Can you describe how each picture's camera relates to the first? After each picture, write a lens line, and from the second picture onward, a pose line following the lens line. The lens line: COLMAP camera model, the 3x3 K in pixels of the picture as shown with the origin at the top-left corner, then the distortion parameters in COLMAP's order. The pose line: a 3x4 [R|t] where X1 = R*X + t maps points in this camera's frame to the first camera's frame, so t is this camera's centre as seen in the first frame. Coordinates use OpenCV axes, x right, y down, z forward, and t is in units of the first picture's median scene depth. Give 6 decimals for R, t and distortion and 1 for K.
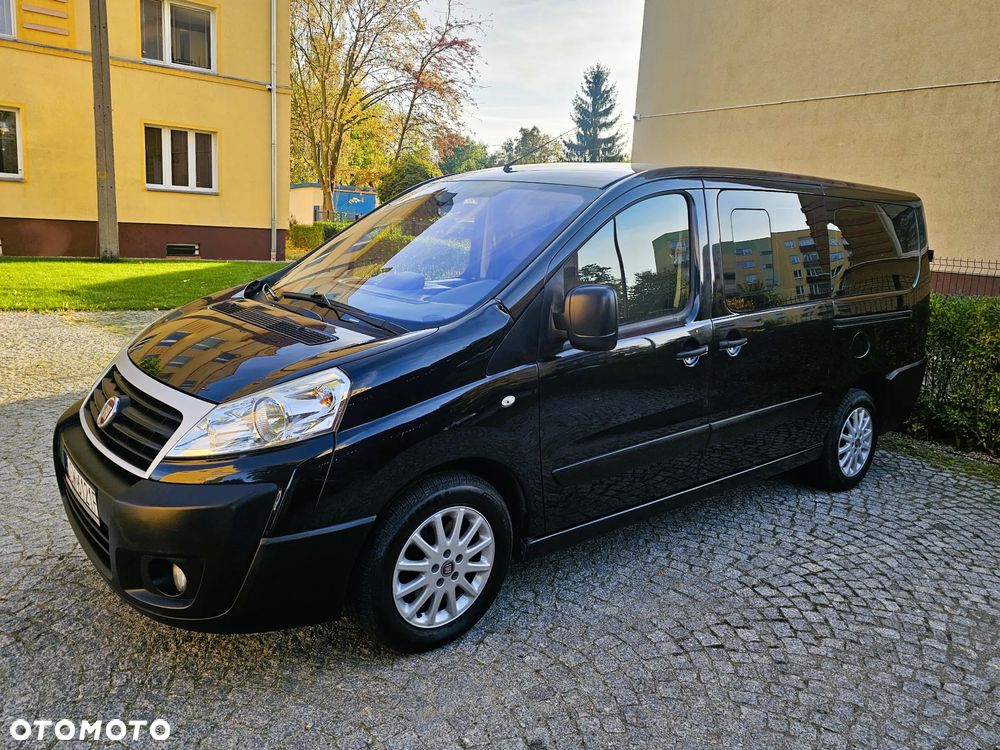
lens RADIAL K [[732.9, 0, 513.0], [0, 732.9, 341.9], [0, 0, 1]] dist [0.054404, -0.040750]
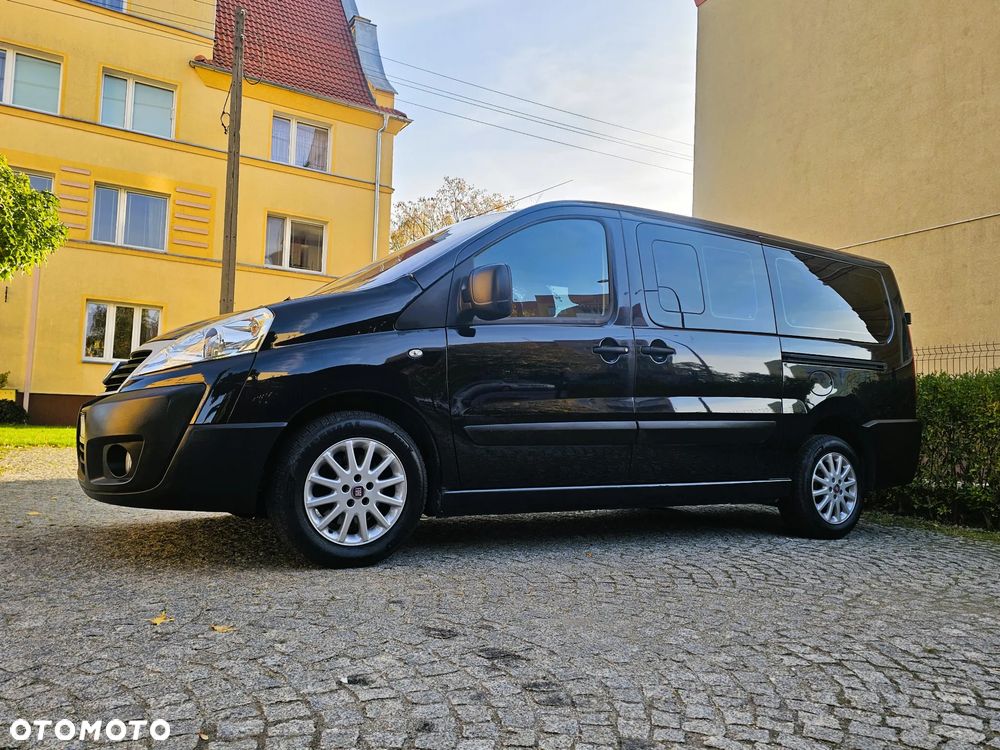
lens RADIAL K [[732.9, 0, 500.5], [0, 732.9, 374.5], [0, 0, 1]] dist [0.054404, -0.040750]
pose [[0.986869, -0.031771, -0.158365, 0.183179], [-0.006390, 0.972017, -0.234823, 0.226656], [0.161394, 0.232752, 0.959051, -0.065895]]
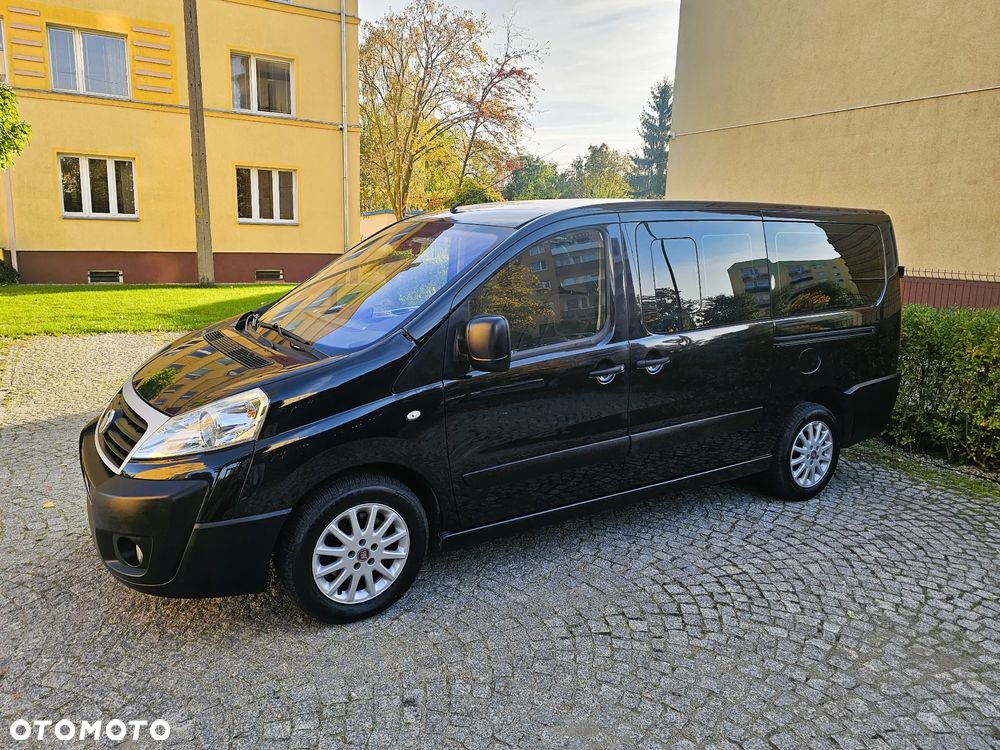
lens RADIAL K [[696.9, 0, 474.7], [0, 696.9, 355.1], [0, 0, 1]] dist [0.050070, -0.033554]
pose [[0.987055, -0.006668, -0.160242, 0.156282], [0.007400, 0.999965, 0.003967, -0.011416], [0.160210, -0.005101, 0.987070, -0.052376]]
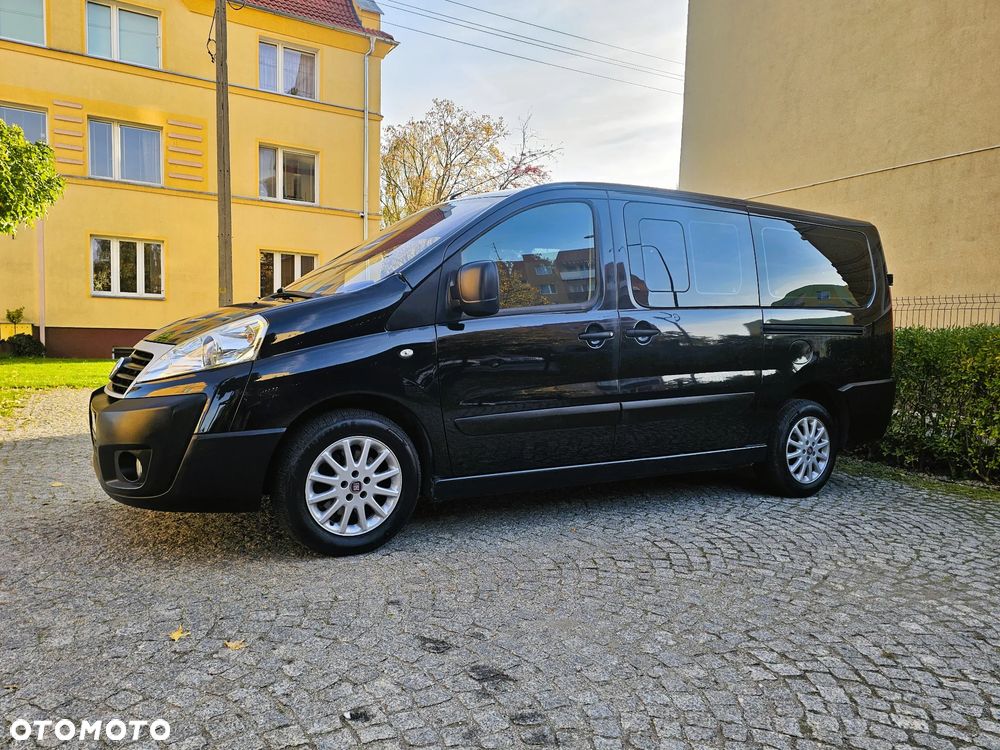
lens RADIAL K [[696.9, 0, 481.3], [0, 696.9, 388.7], [0, 0, 1]] dist [0.050070, -0.033554]
pose [[0.984097, -0.018717, -0.176640, 0.186321], [0.001509, 0.995278, -0.097057, 0.146842], [0.177623, 0.095247, 0.979479, -0.069530]]
